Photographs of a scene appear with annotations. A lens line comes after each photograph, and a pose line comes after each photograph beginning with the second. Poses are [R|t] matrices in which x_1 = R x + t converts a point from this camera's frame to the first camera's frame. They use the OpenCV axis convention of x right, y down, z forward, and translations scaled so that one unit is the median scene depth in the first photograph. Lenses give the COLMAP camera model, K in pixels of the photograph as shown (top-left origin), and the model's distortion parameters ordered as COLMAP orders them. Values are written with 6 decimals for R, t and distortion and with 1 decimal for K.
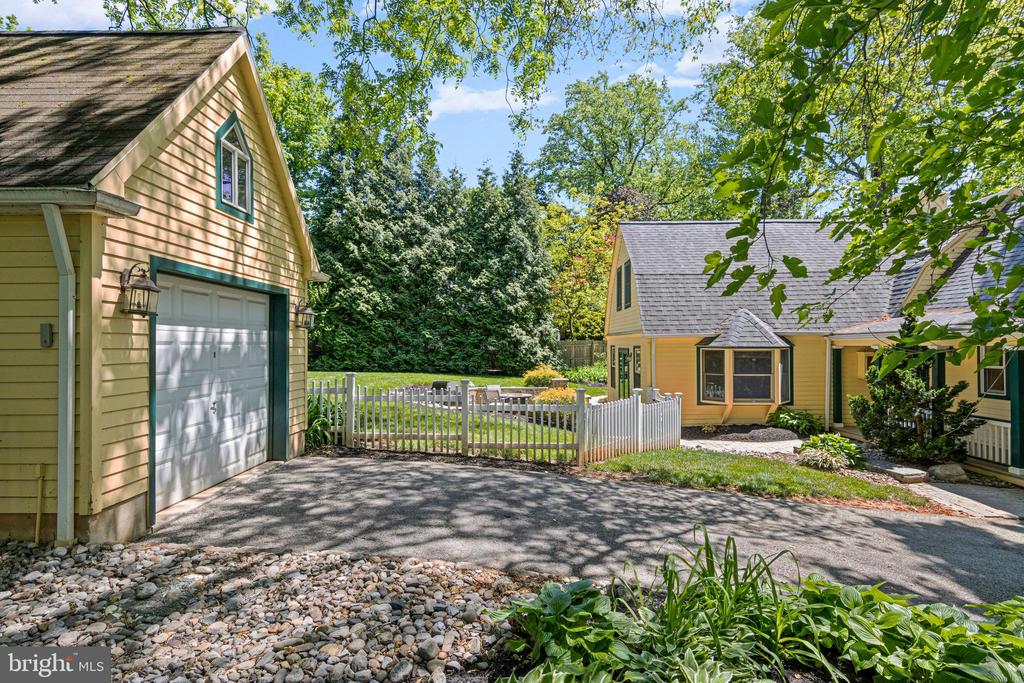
lens RADIAL K [[522.3, 0, 512.2], [0, 522.3, 343.9], [0, 0, 1]] dist [0.014042, -0.004963]
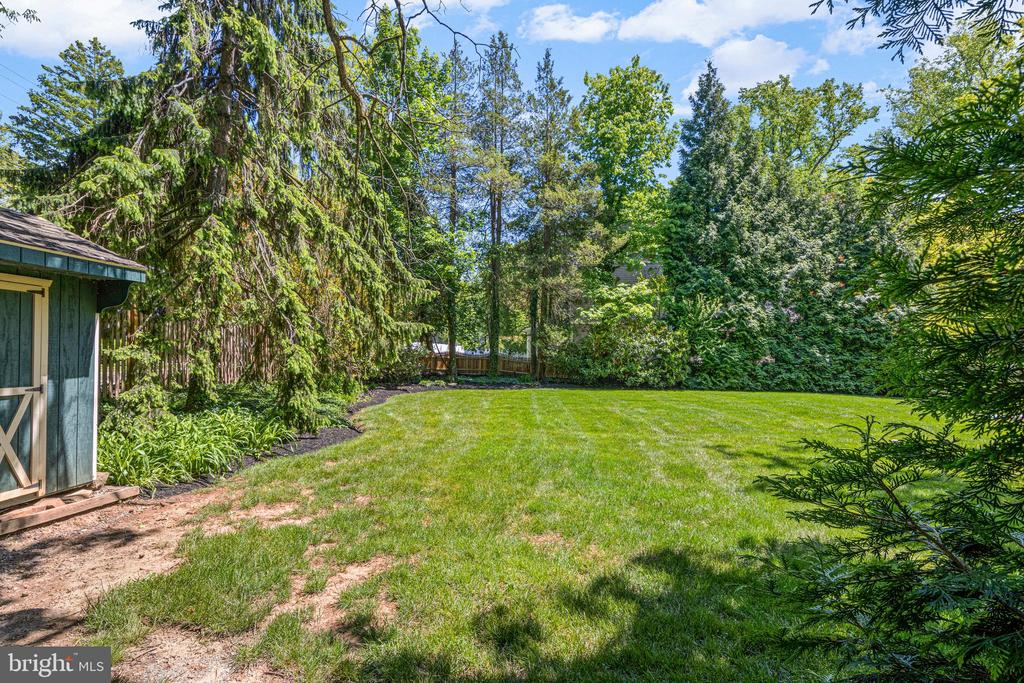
lens RADIAL K [[521.5, 0, 509.3], [0, 521.5, 341.5], [0, 0, 1]] dist [0.001475, -0.000150]
pose [[0.999920, 0.011629, 0.004926, -0.743974], [-0.011636, 0.999931, 0.001345, -0.033850], [-0.004910, -0.001402, 0.999987, 0.045369]]
